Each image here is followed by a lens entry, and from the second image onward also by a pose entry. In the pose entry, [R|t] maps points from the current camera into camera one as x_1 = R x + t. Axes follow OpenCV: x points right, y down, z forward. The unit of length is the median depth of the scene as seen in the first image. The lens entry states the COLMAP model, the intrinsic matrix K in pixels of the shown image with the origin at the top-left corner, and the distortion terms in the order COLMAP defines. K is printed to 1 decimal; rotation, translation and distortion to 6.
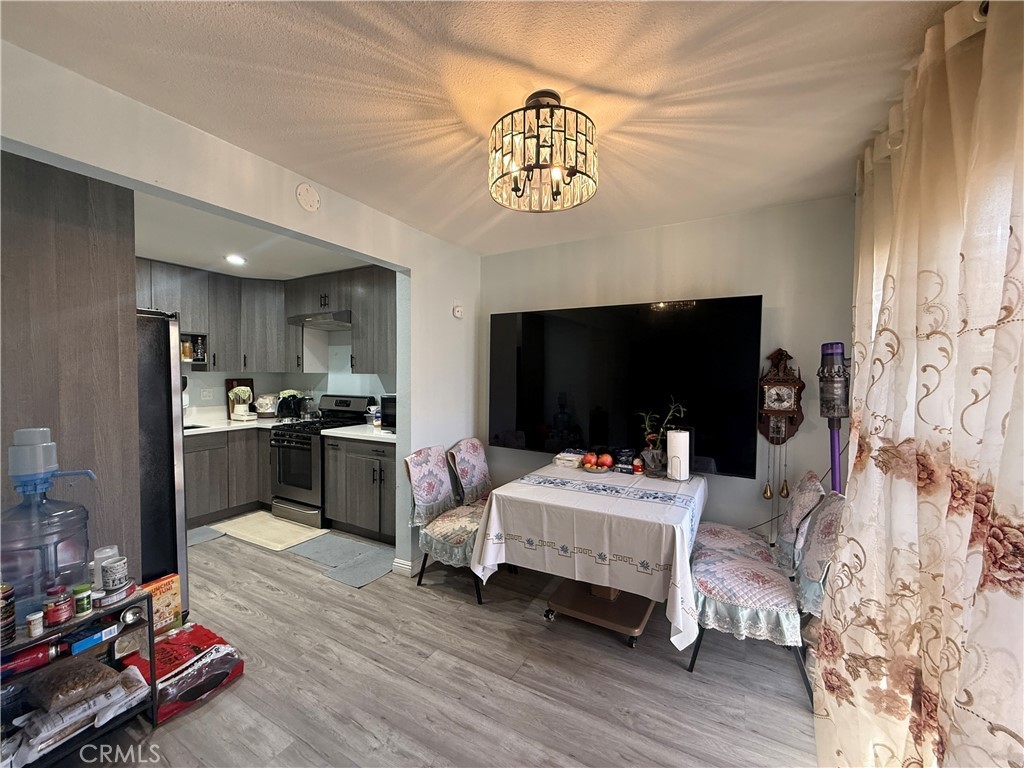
lens RADIAL K [[411.6, 0, 509.2], [0, 411.6, 387.7], [0, 0, 1]] dist [-0.016503, -0.000266]
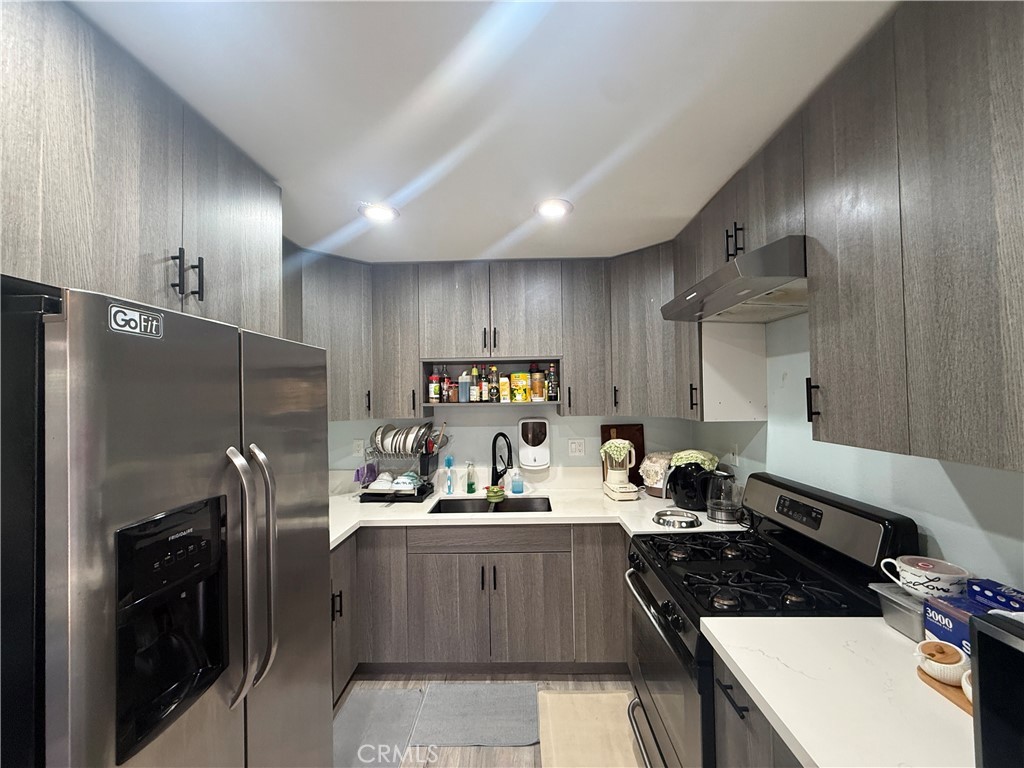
lens RADIAL K [[411.6, 0, 507.7], [0, 411.6, 388.1], [0, 0, 1]] dist [-0.016503, -0.000266]
pose [[0.465375, -0.034378, -0.884446, -0.197501], [-0.005202, 0.999122, -0.041573, -0.052140], [0.885098, 0.023948, 0.464788, 0.585100]]
